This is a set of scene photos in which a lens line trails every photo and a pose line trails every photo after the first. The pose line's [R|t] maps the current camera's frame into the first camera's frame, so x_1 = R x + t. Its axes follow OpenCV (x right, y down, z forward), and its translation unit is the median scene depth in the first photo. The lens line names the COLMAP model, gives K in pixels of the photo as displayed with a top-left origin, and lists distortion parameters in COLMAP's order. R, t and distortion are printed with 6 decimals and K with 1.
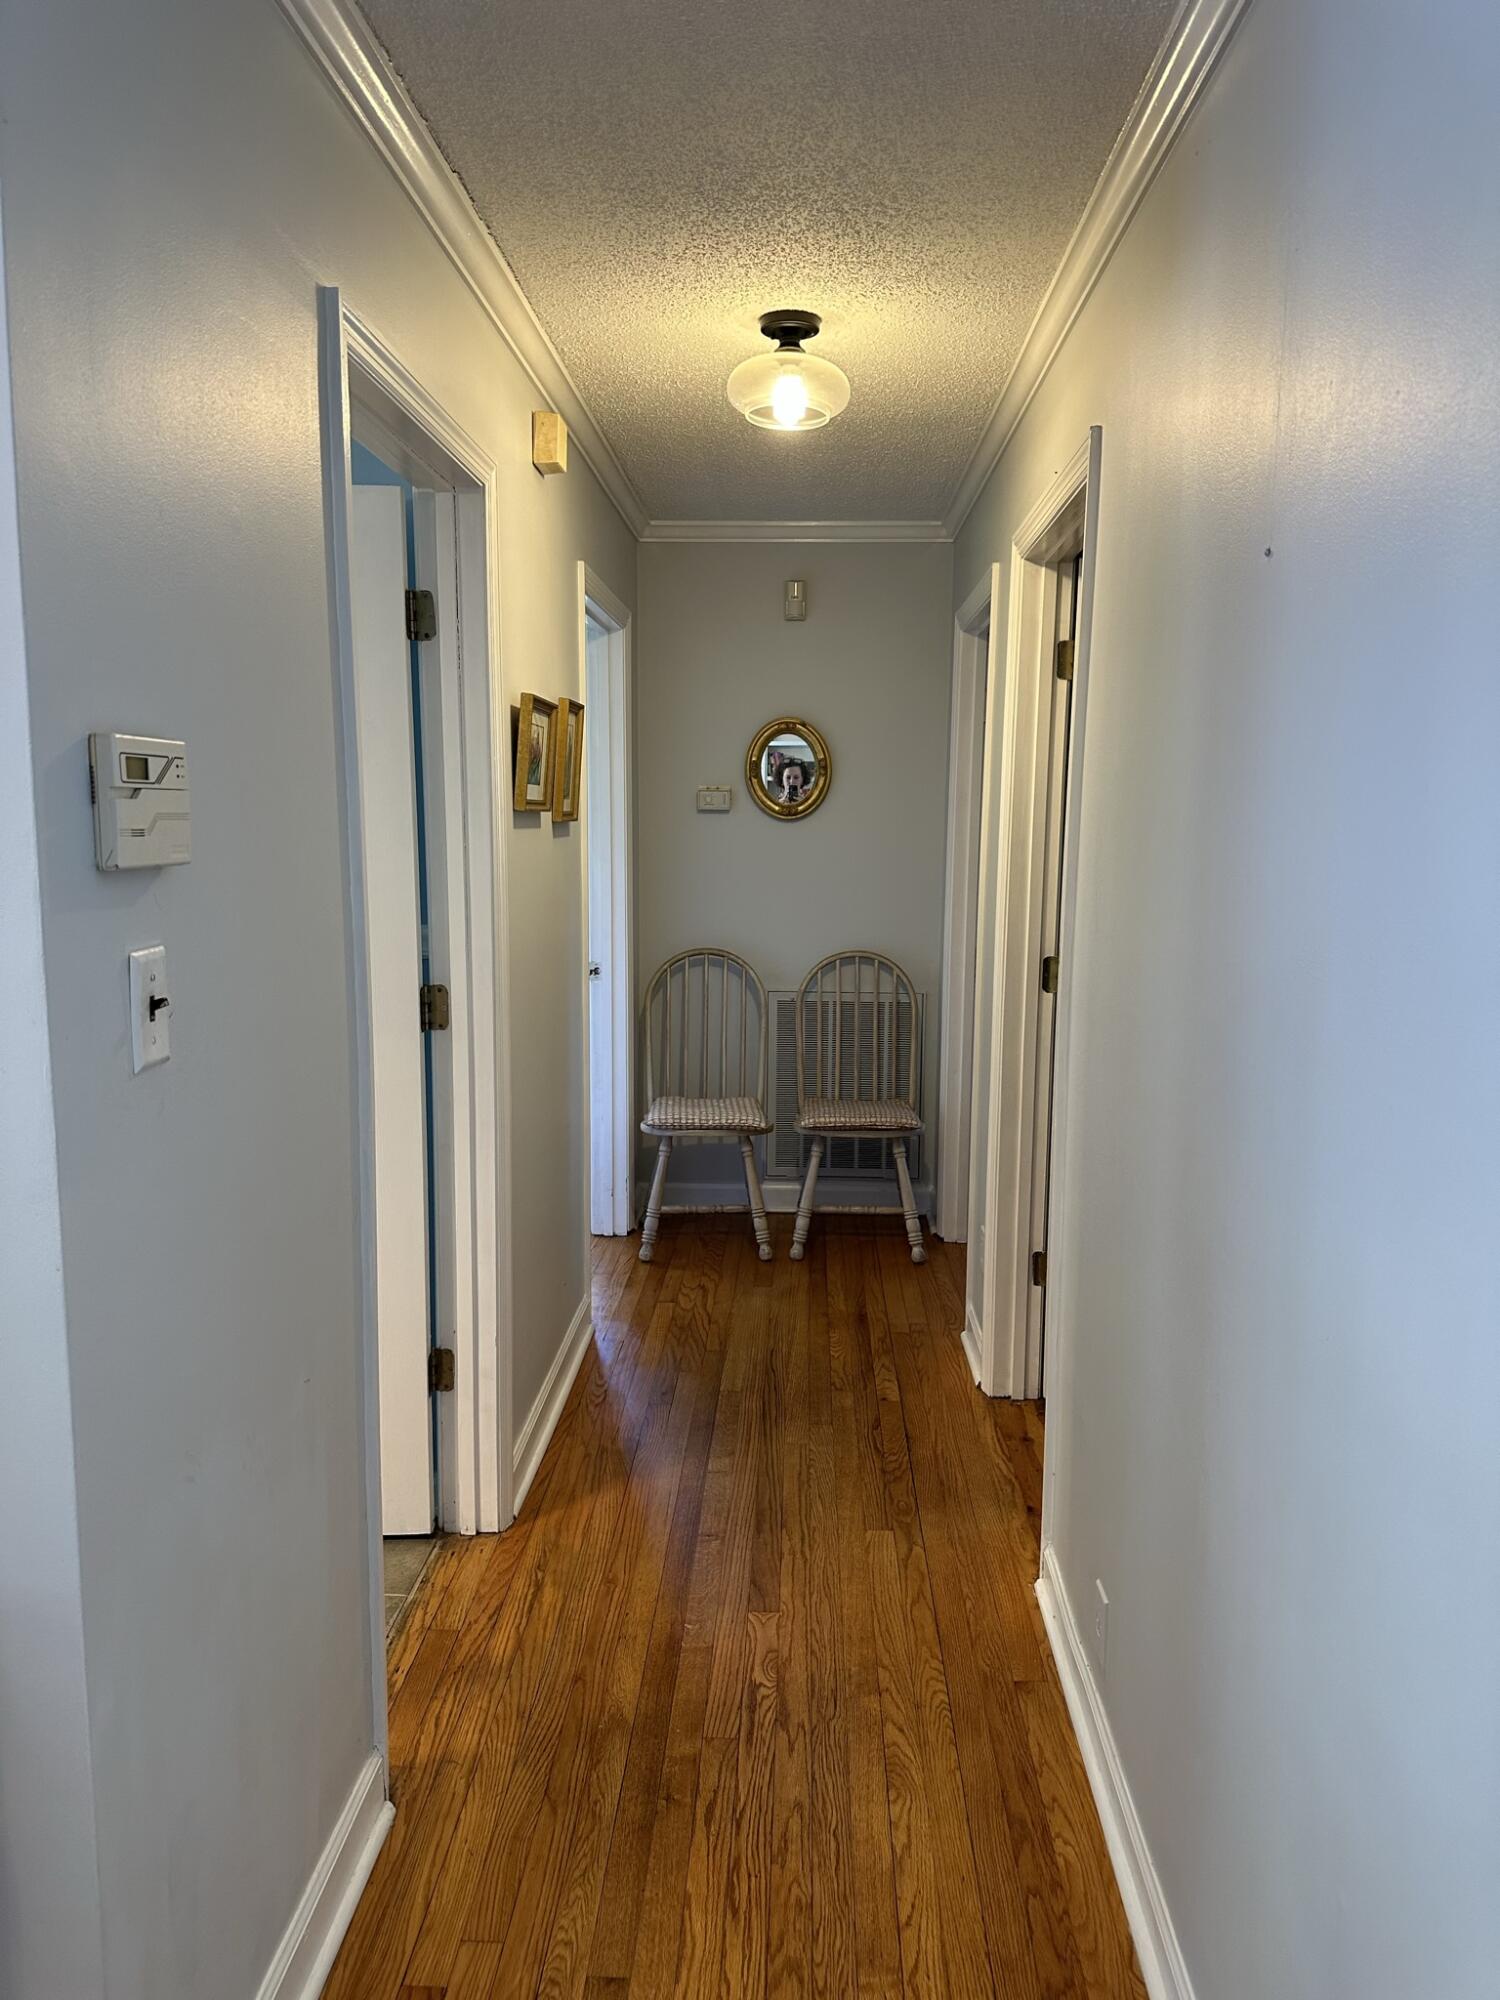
lens RADIAL K [[1400.1, 0, 750.3], [0, 1400.1, 1016.4], [0, 0, 1]] dist [0.010021, -0.013947]
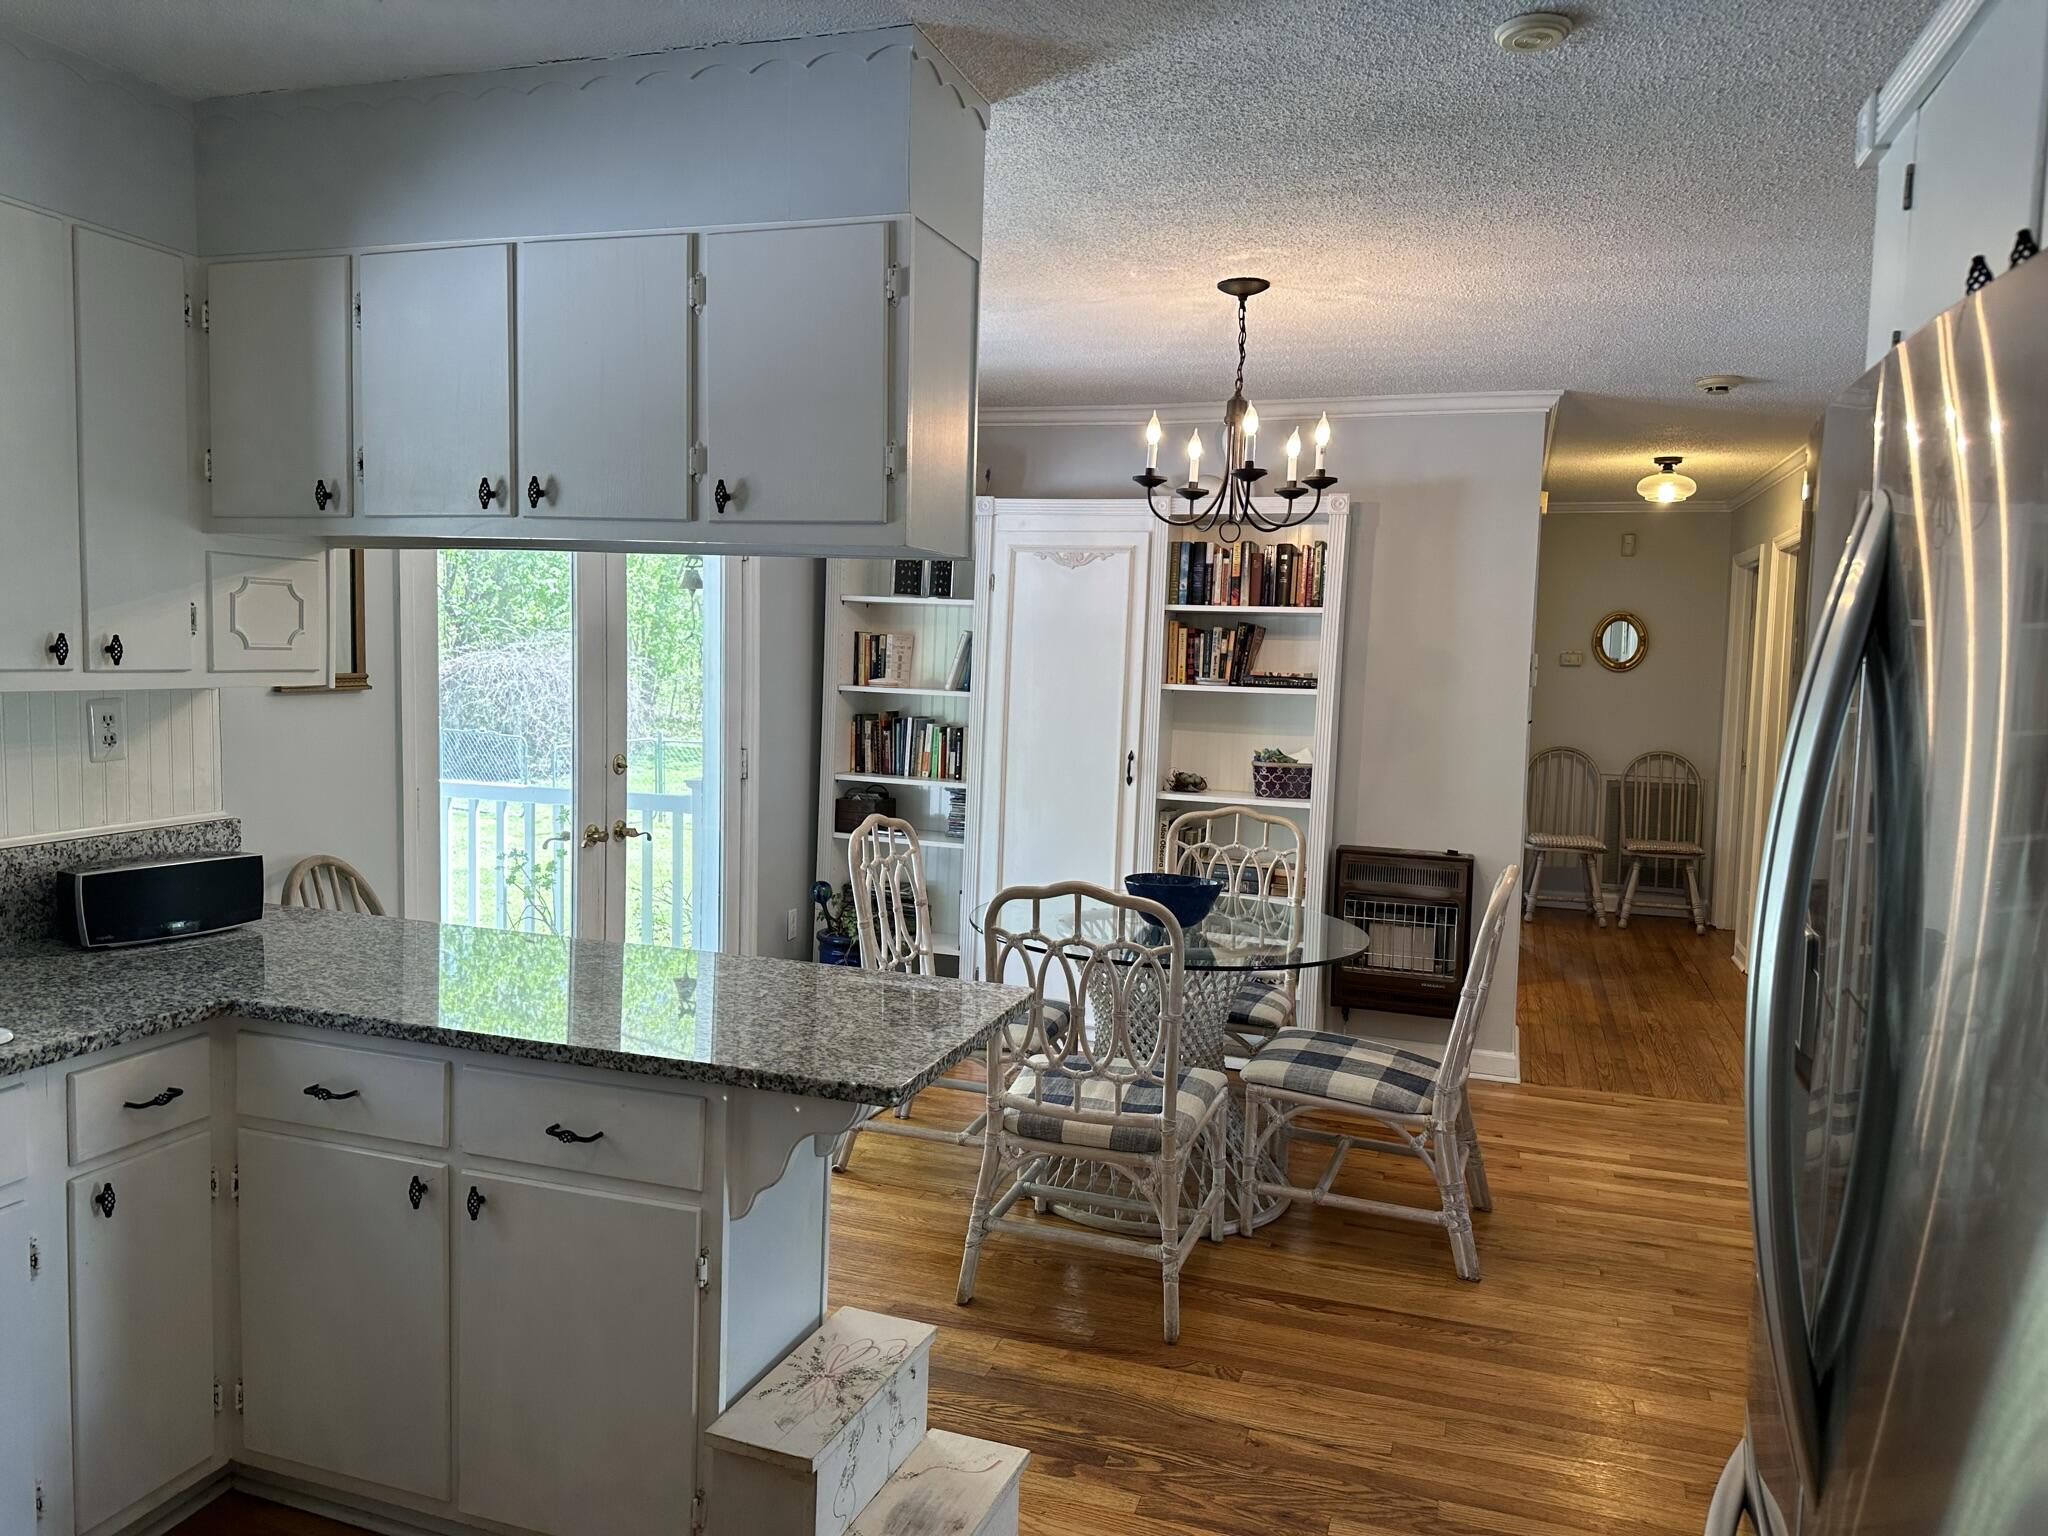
lens RADIAL K [[1433.7, 0, 1014.6], [0, 1433.7, 752.2], [0, 0, 1]] dist [0.010021, -0.013947]
pose [[0.957517, 0.032588, -0.286529, -0.175888], [-0.055050, 0.995978, -0.070689, 0.120451], [0.283073, 0.083460, 0.955460, -0.866511]]
